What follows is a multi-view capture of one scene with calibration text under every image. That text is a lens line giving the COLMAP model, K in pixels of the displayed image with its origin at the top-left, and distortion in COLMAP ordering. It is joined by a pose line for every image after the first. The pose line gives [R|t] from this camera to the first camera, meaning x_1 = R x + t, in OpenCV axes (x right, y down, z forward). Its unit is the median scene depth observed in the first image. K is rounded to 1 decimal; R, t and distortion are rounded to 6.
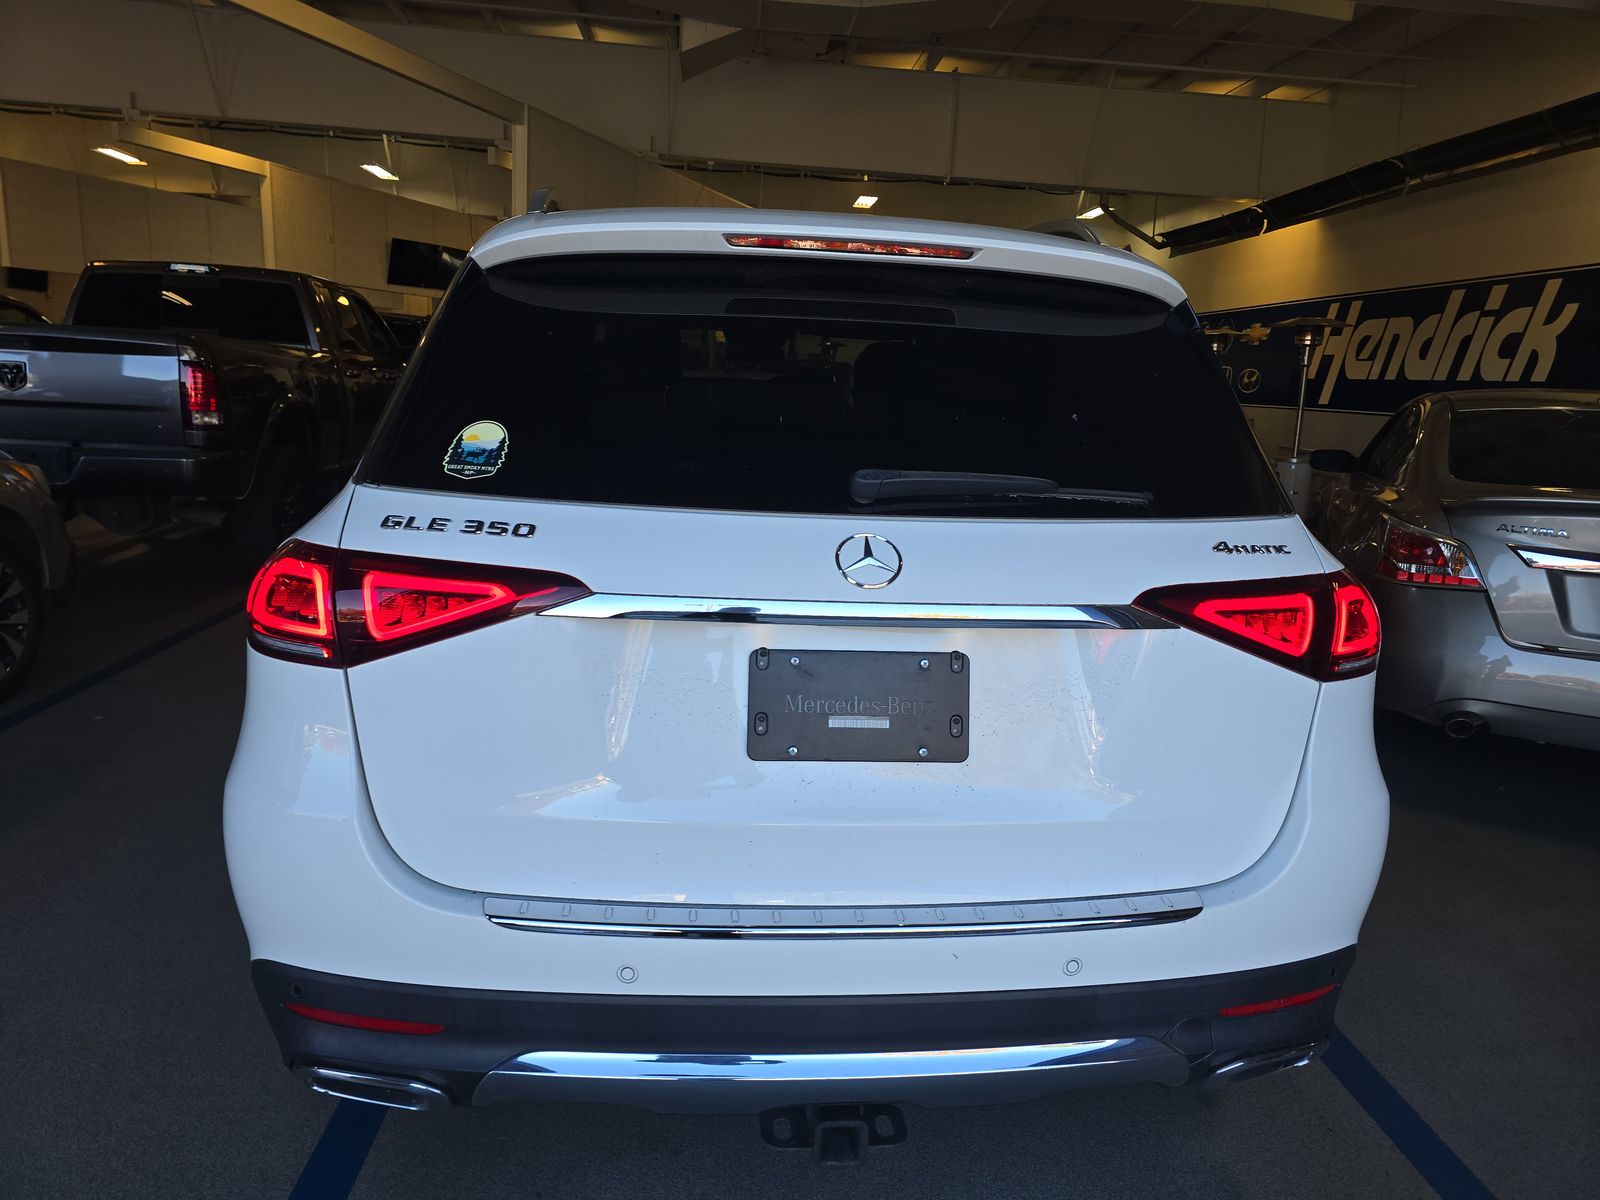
lens RADIAL K [[1063.6, 0, 769.5], [0, 1063.6, 599.2], [0, 0, 1]] dist [0.050144, -0.040848]
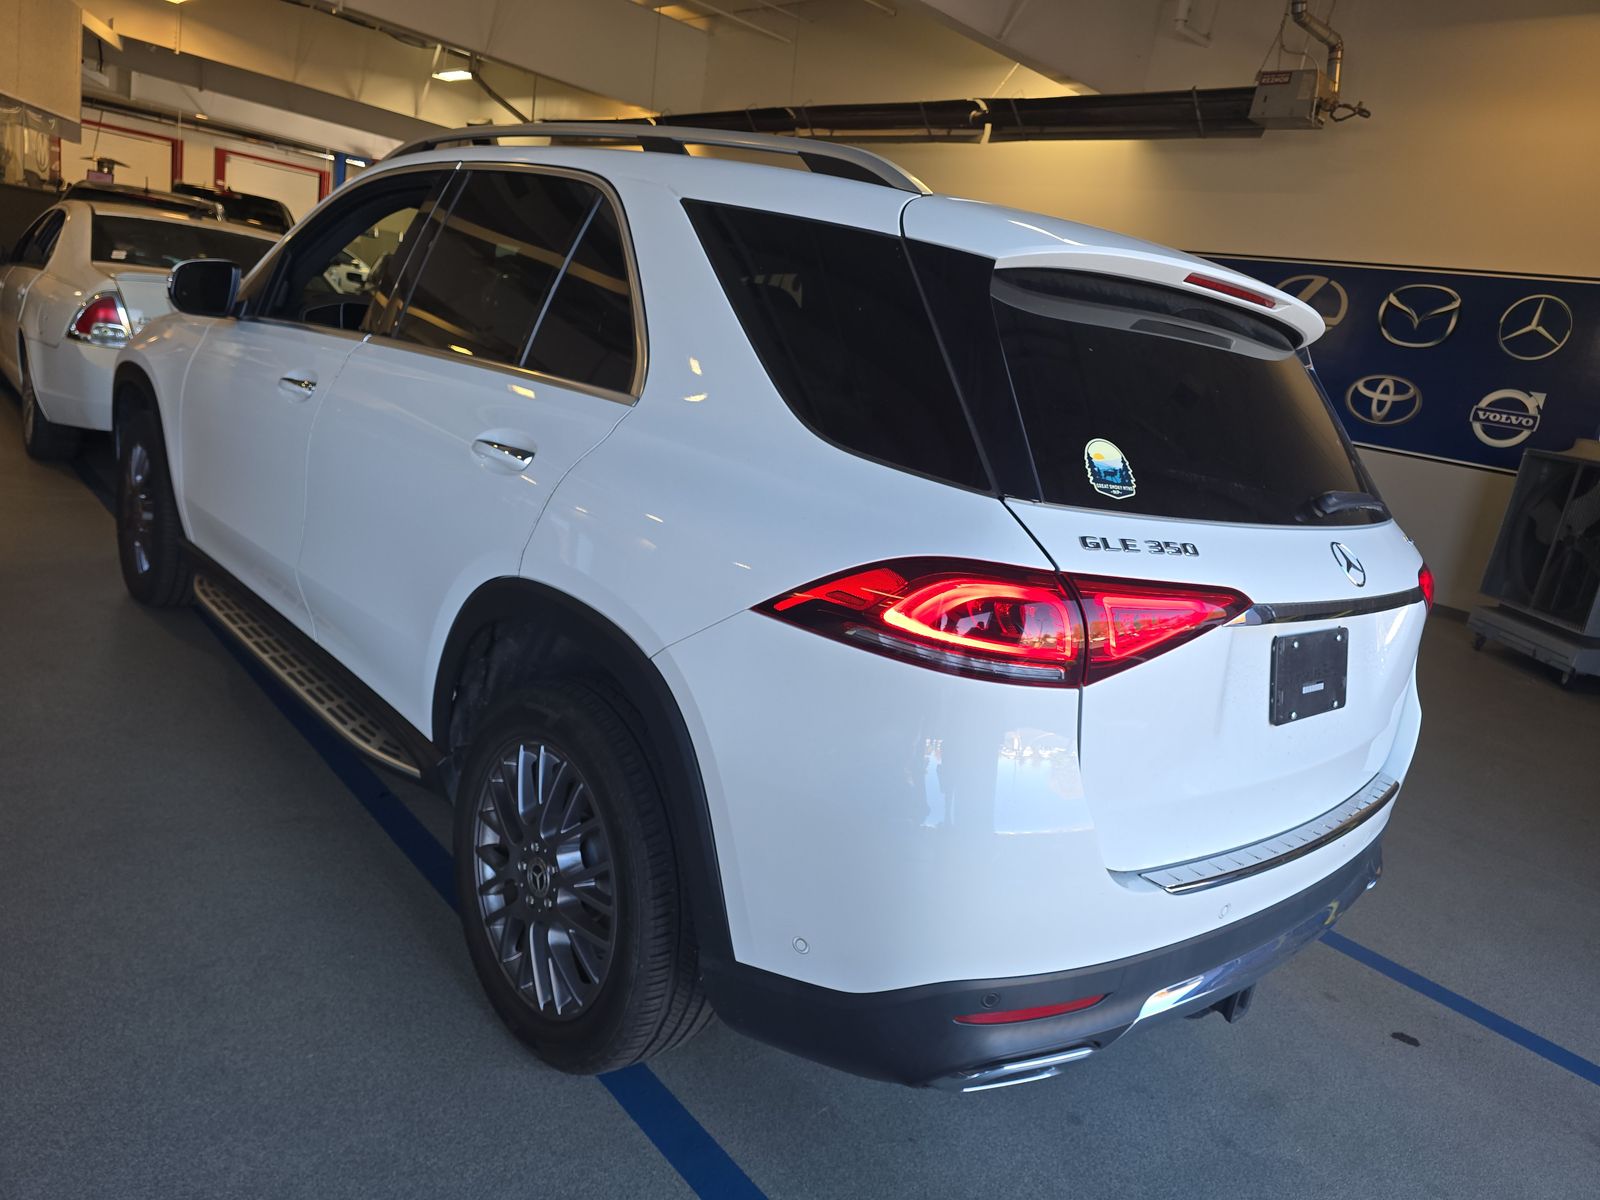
lens RADIAL K [[1074.3, 0, 800.0], [0, 1074.3, 600.0], [0, 0, 1]] dist [0.044466, -0.036595]
pose [[0.803131, -0.057237, 0.593047, -1.148564], [-0.007939, 0.994258, 0.106711, -0.120883], [-0.595750, -0.090411, 0.798065, 0.312568]]
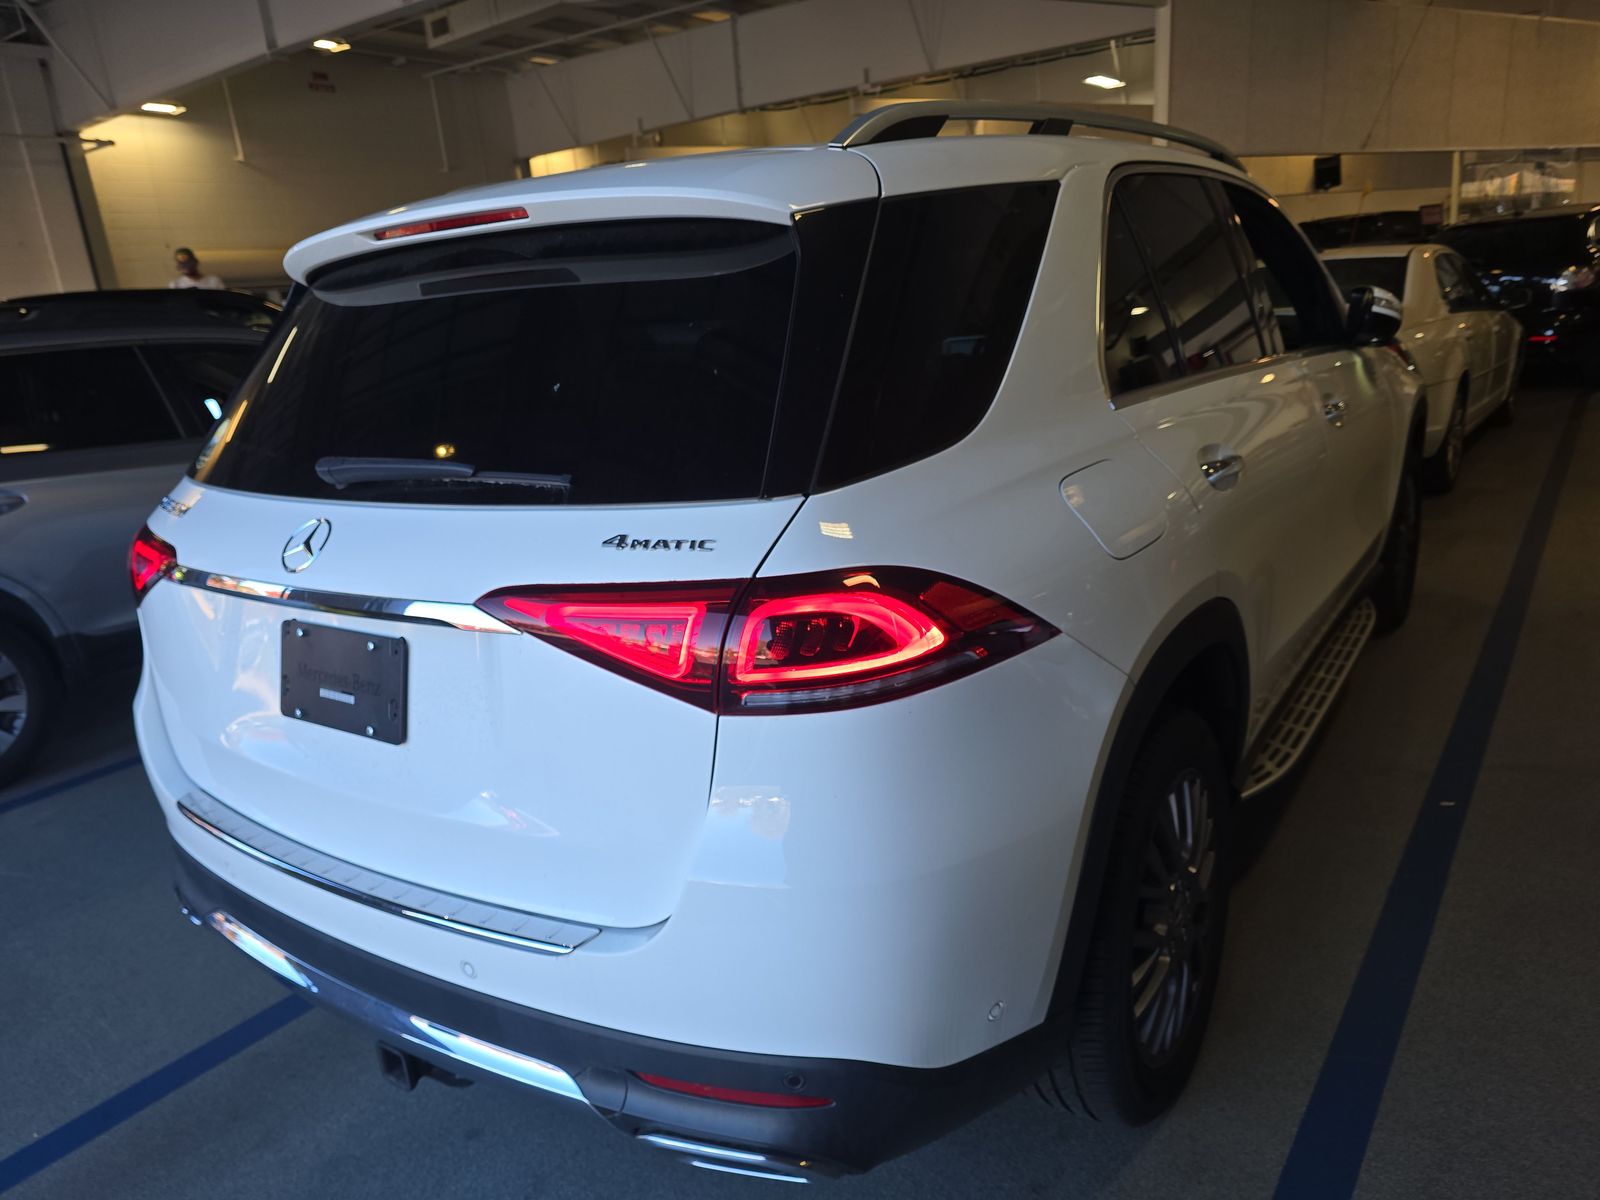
lens RADIAL K [[1074.3, 0, 800.0], [0, 1074.3, 600.0], [0, 0, 1]] dist [0.044466, -0.036595]
pose [[0.769549, 0.068262, -0.634928, 1.077817], [-0.017623, 0.996162, 0.085739, -0.077818], [0.638344, -0.054791, 0.767799, 0.448960]]
